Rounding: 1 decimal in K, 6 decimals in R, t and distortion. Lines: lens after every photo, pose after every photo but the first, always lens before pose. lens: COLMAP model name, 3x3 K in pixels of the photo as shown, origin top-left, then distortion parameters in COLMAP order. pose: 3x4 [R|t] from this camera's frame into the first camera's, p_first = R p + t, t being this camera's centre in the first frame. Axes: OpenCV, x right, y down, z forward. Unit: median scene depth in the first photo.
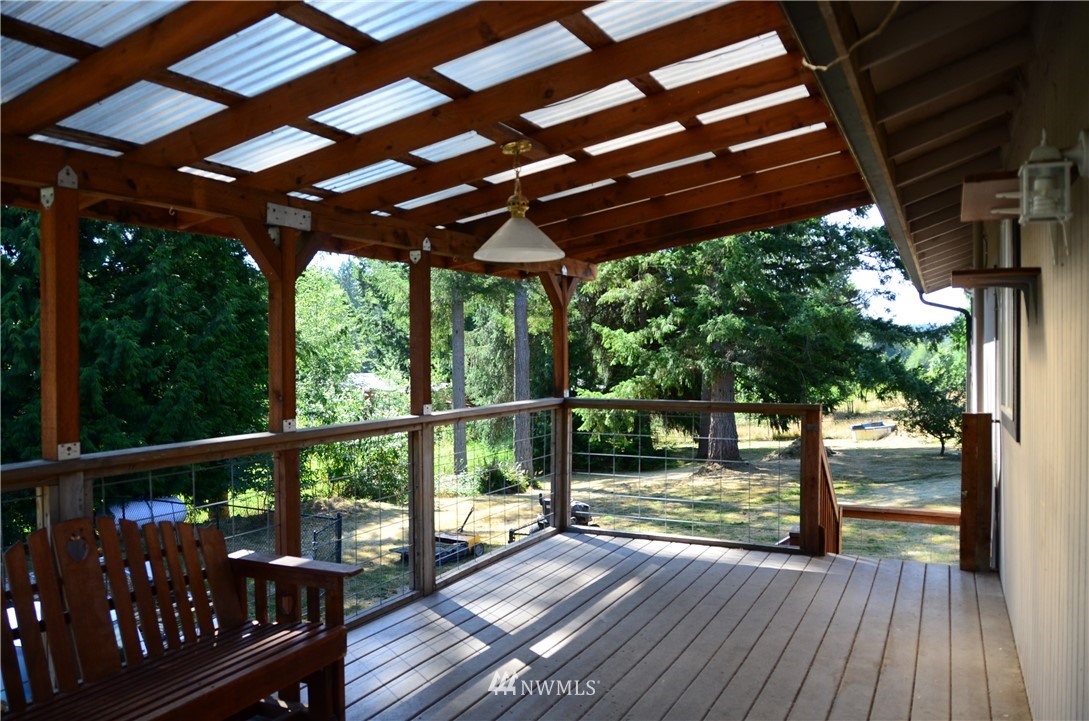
lens RADIAL K [[826.3, 0, 544.5], [0, 826.3, 360.5], [0, 0, 1]] dist [-0.054508, 0.006075]
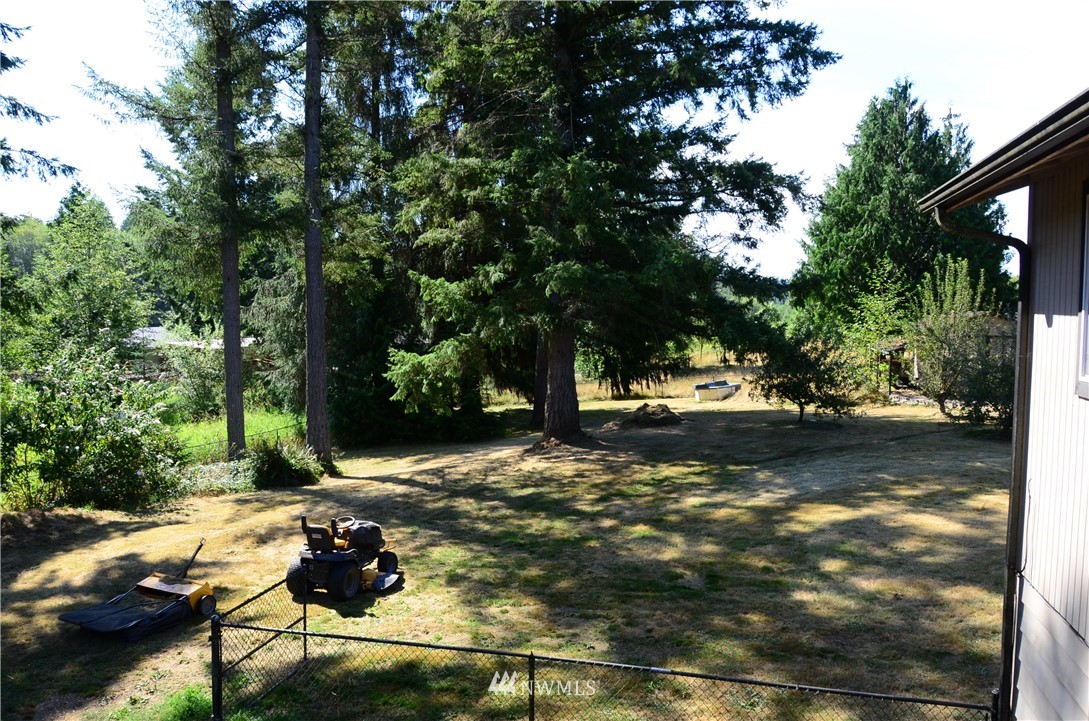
lens RADIAL K [[826.3, 0, 544.5], [0, 826.3, 360.5], [0, 0, 1]] dist [-0.054508, 0.006075]
pose [[0.980437, -0.007048, 0.196705, 0.030579], [-0.004522, 0.998288, 0.058312, -0.003571], [-0.196779, -0.058061, 0.978727, 0.163831]]
